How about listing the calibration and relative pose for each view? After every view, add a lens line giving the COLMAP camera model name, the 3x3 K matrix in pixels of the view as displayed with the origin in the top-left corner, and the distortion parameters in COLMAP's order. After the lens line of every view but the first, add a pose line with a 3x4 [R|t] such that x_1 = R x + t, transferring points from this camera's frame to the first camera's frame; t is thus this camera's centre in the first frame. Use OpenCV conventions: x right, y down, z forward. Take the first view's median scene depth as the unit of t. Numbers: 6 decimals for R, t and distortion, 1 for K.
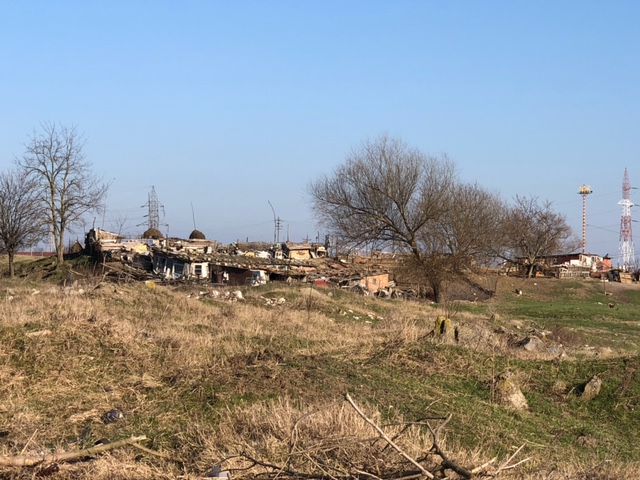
lens RADIAL K [[1680.5, 0, 320.0], [0, 1680.5, 240.1], [0, 0, 1]] dist [-0.274025, 0.000000]
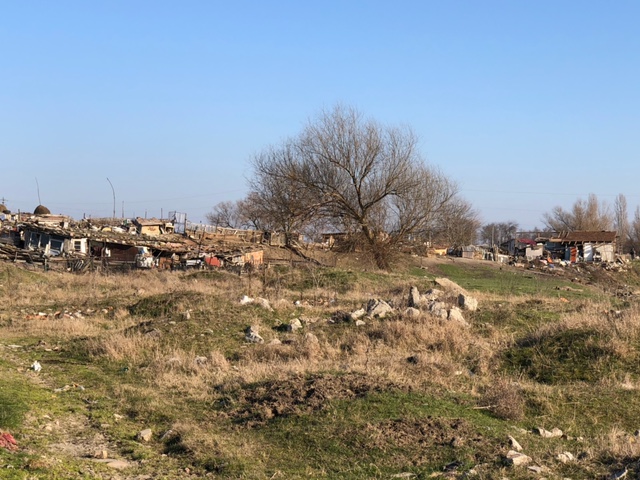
lens RADIAL K [[1242.2, 0, 319.8], [0, 1242.2, 239.7], [0, 0, 1]] dist [0.040796, 0.000000]
pose [[0.967550, 0.003674, 0.252652, -0.108228], [-0.008010, 0.999838, 0.016135, 0.001294], [-0.252552, -0.017635, 0.967423, 0.248307]]
